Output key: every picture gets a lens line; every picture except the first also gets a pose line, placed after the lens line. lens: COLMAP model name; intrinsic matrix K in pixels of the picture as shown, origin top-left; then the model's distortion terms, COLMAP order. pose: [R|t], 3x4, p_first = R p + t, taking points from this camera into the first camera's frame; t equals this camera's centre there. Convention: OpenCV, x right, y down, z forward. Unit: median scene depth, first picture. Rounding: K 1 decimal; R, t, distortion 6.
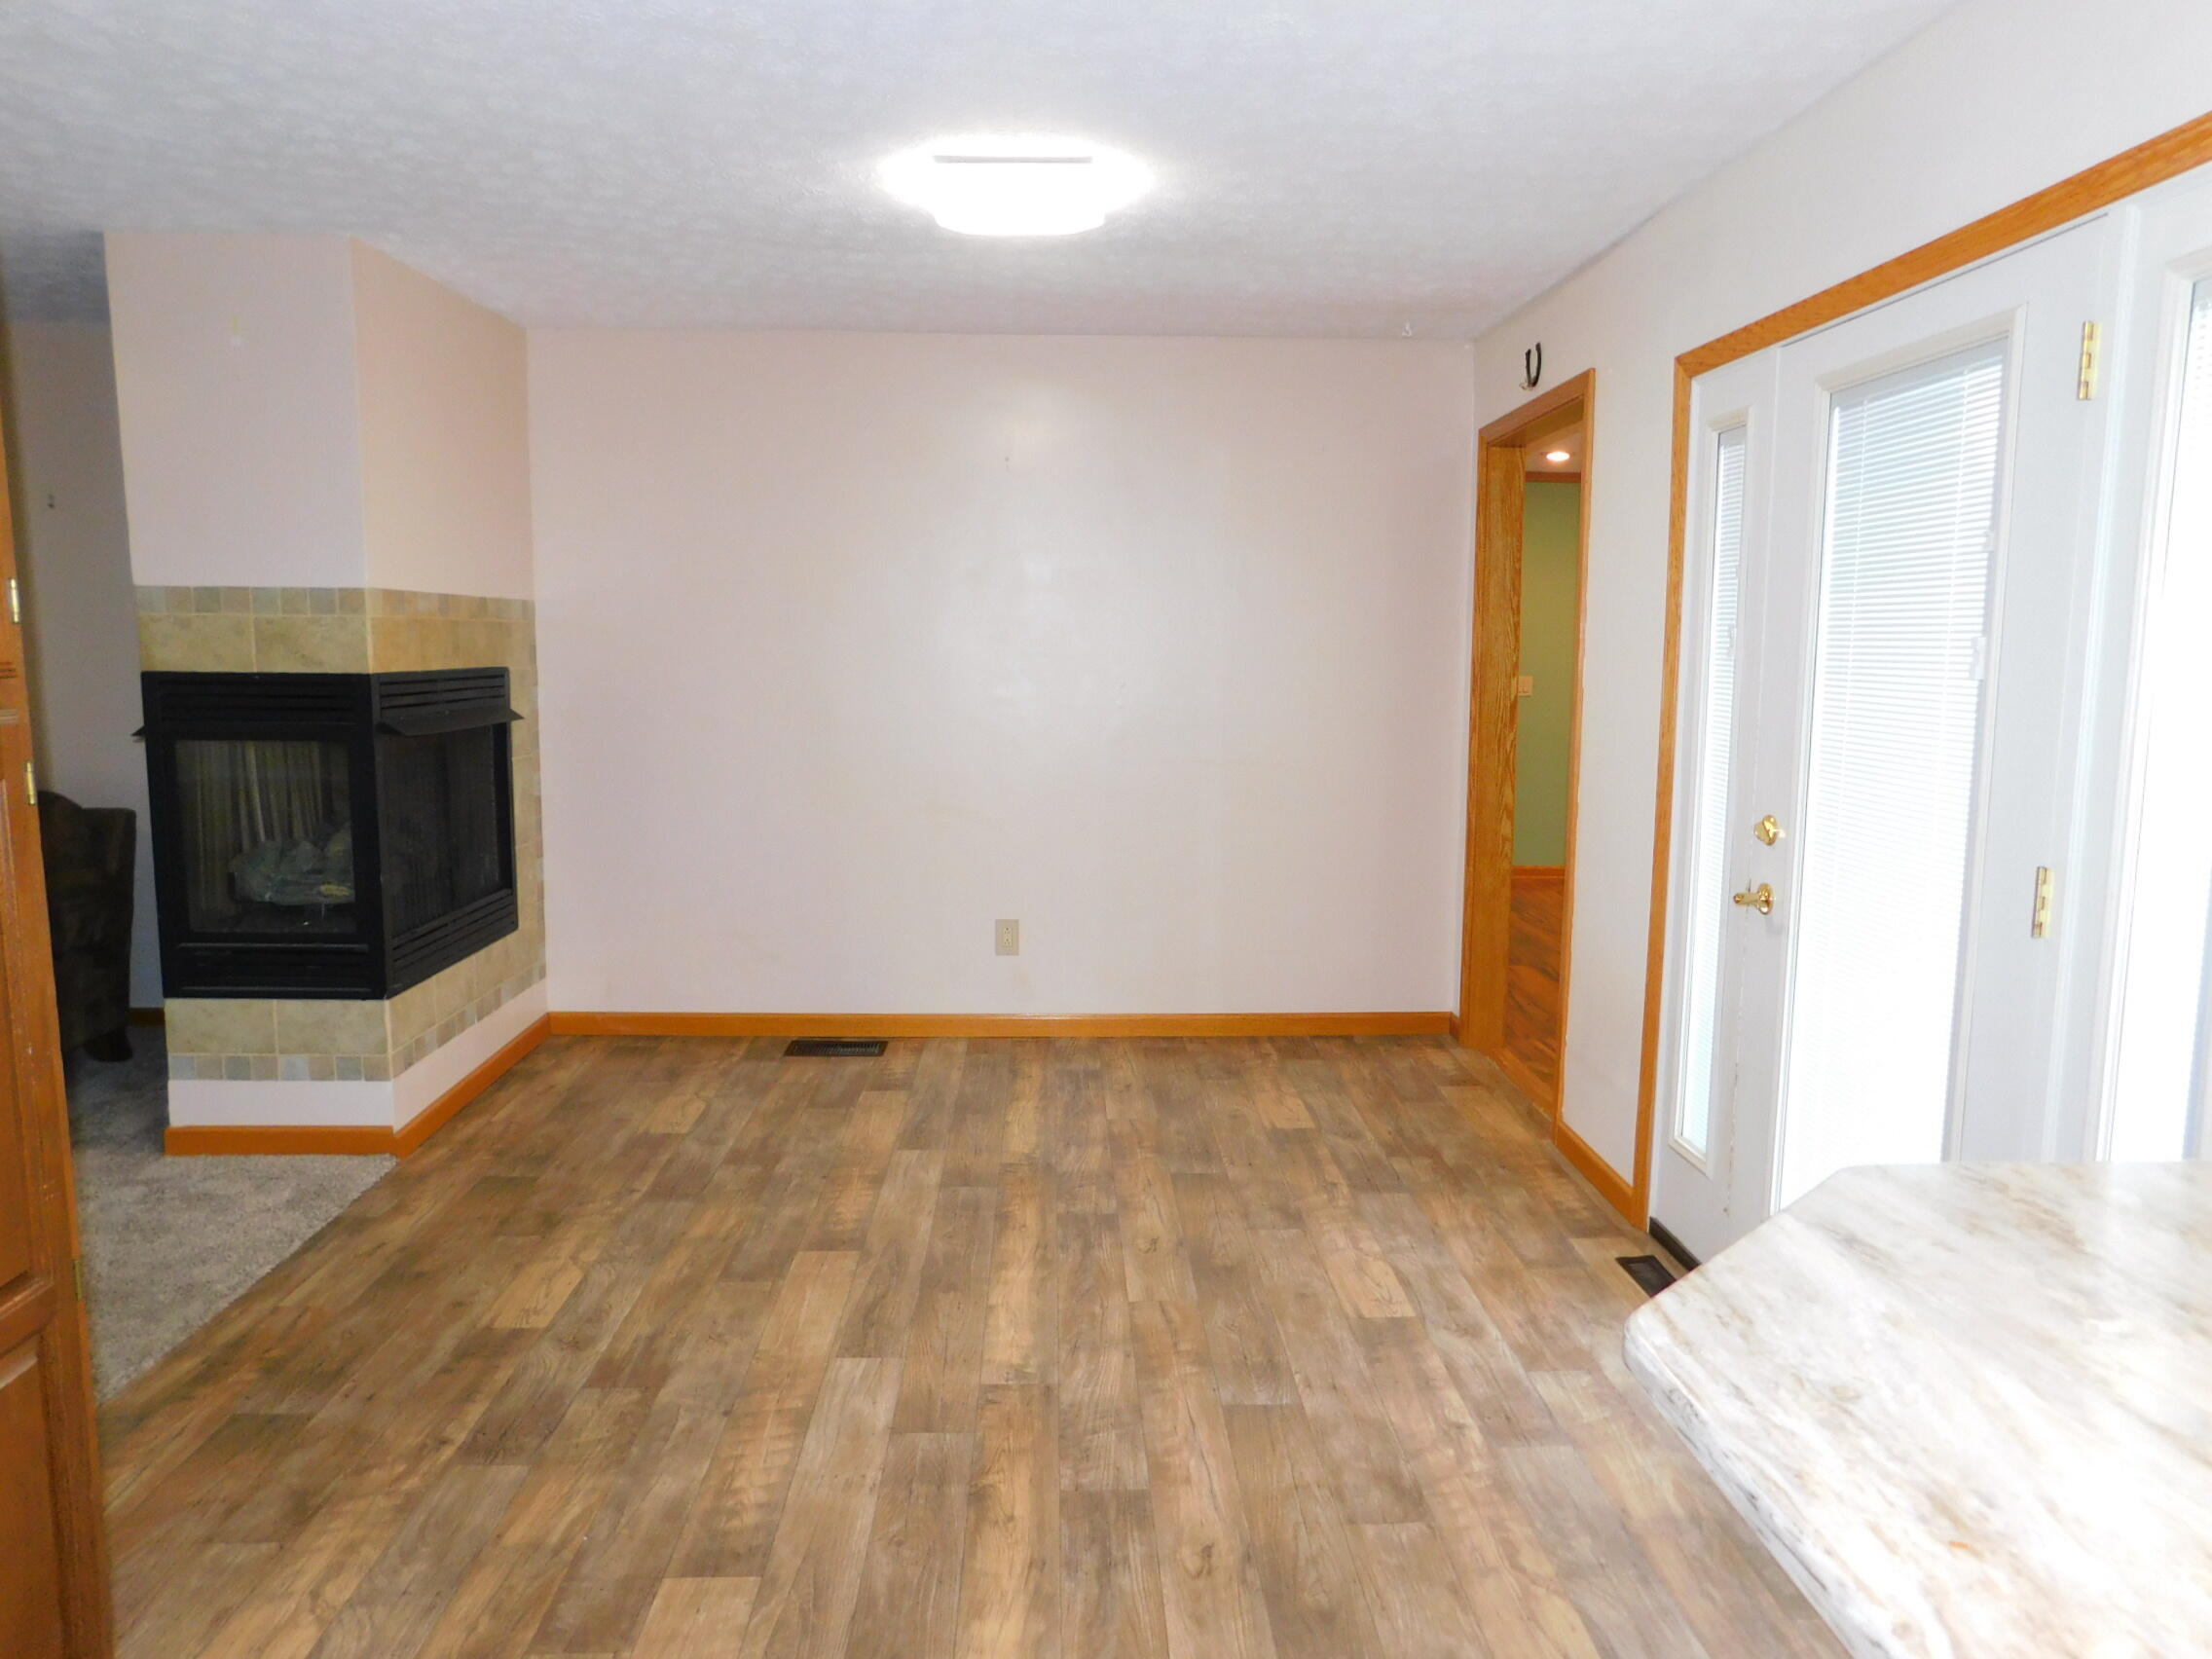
lens RADIAL K [[1453.3, 0, 1104.1], [0, 1453.3, 844.0], [0, 0, 1]] dist [-0.045094, 0.034762]
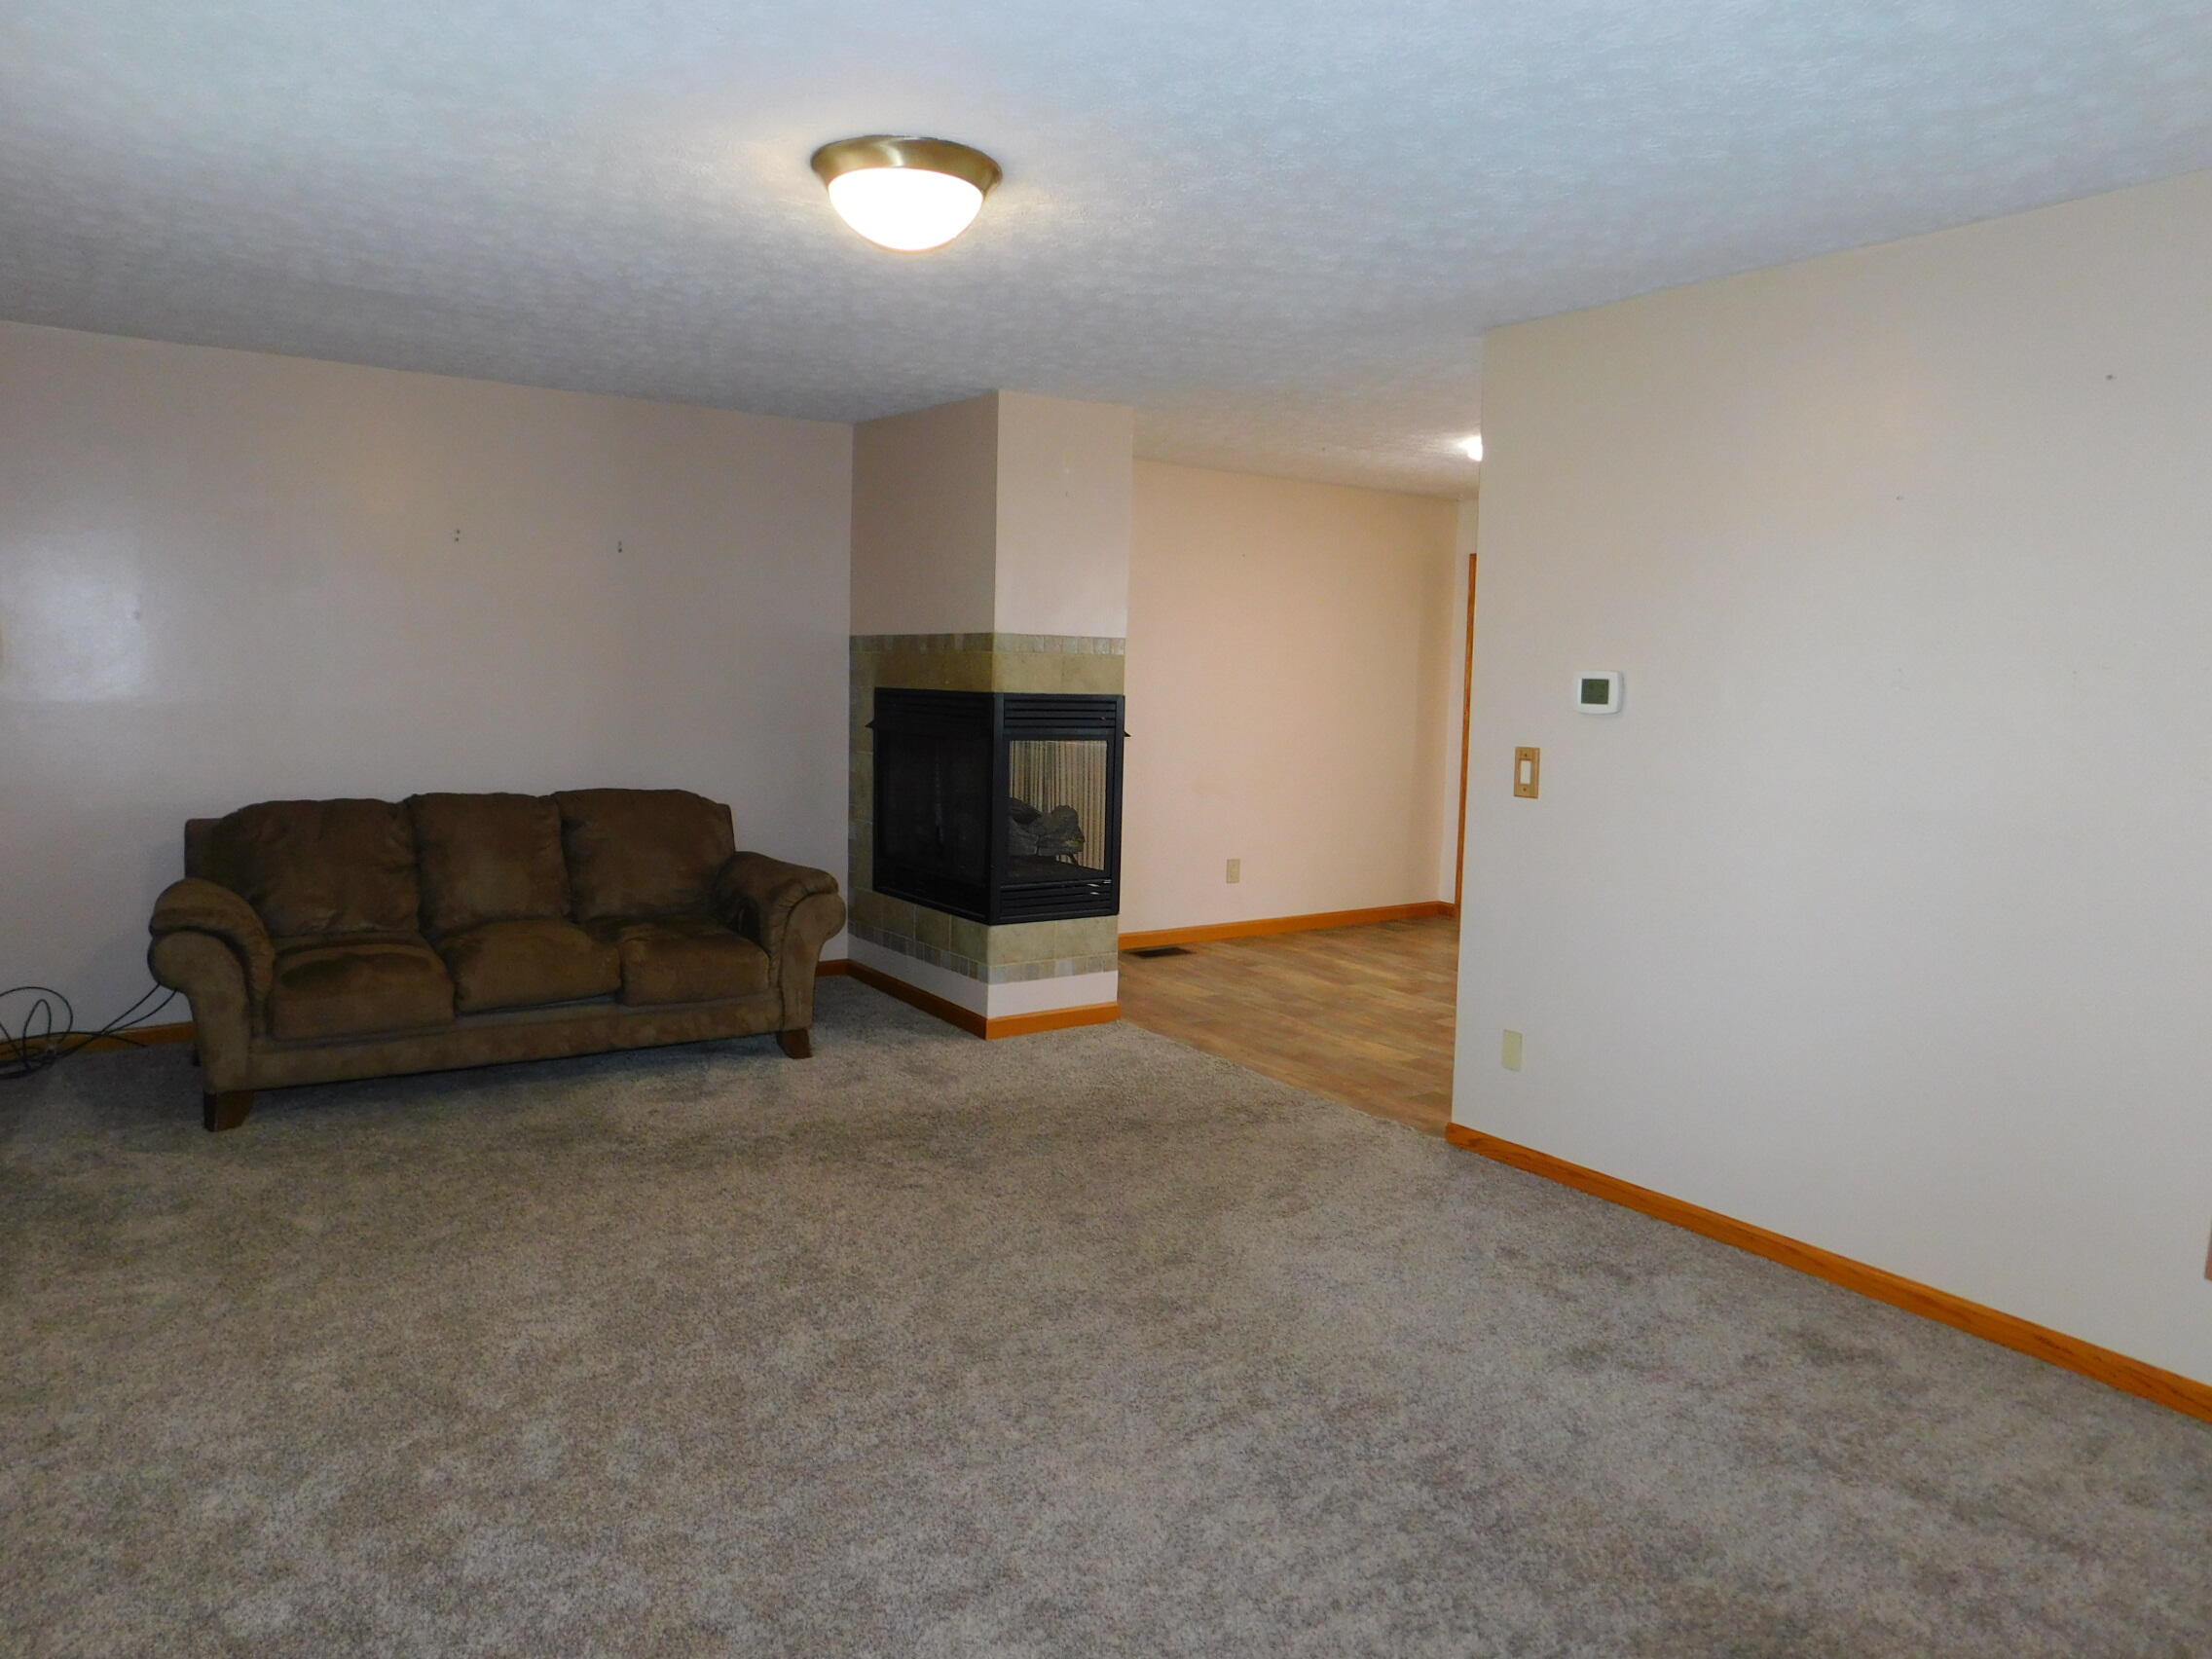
lens RADIAL K [[1453.3, 0, 1095.8], [0, 1453.3, 818.7], [0, 0, 1]] dist [-0.045094, 0.034762]
pose [[0.843872, -0.043151, 0.534806, -1.936879], [0.057391, 0.998302, -0.010009, 0.033107], [-0.533466, 0.039140, 0.844915, -0.380979]]
